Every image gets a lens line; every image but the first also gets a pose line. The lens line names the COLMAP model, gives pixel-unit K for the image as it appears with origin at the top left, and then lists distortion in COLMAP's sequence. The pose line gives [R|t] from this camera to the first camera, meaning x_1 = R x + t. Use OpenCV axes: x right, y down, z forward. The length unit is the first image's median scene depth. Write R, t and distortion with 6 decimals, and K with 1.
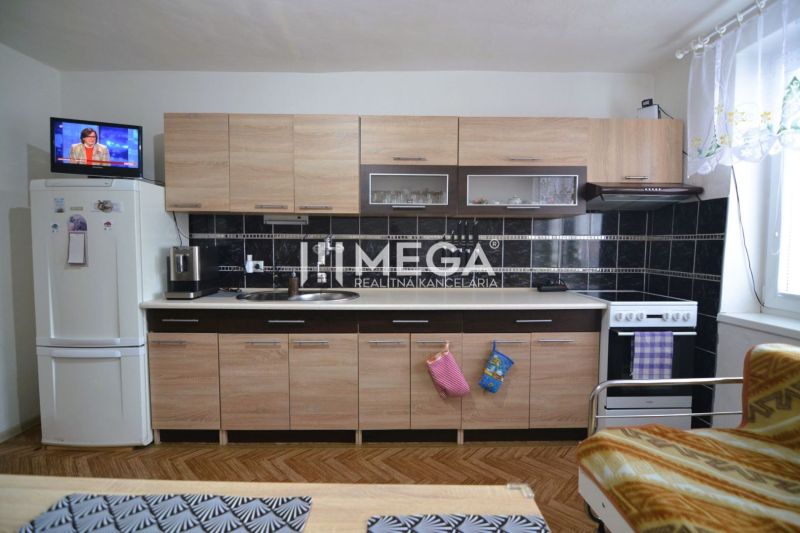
lens RADIAL K [[401.3, 0, 399.2], [0, 401.3, 266.1], [0, 0, 1]] dist [-0.001313, 0.000787]
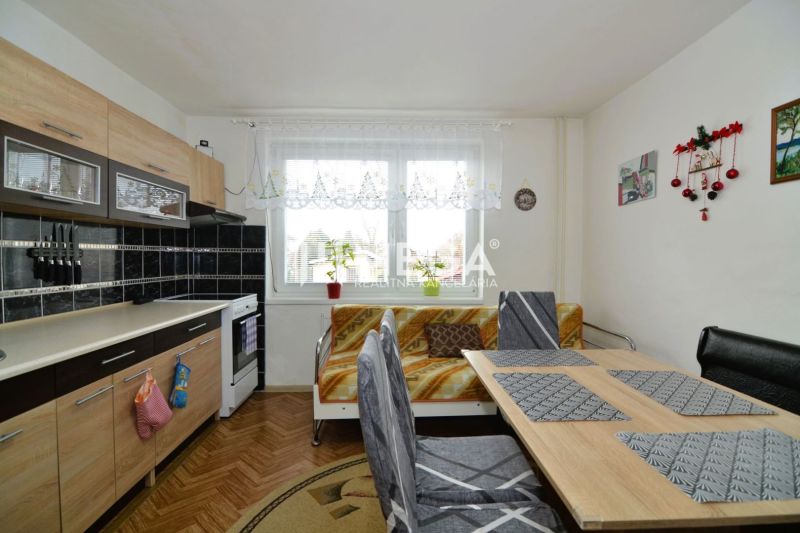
lens RADIAL K [[401.3, 0, 400.0], [0, 401.3, 265.2], [0, 0, 1]] dist [-0.001313, 0.000787]
pose [[-0.015286, -0.024768, 0.999576, -0.712522], [0.050619, 0.998392, 0.025513, -0.026583], [-0.998601, 0.050988, -0.014008, 0.456052]]
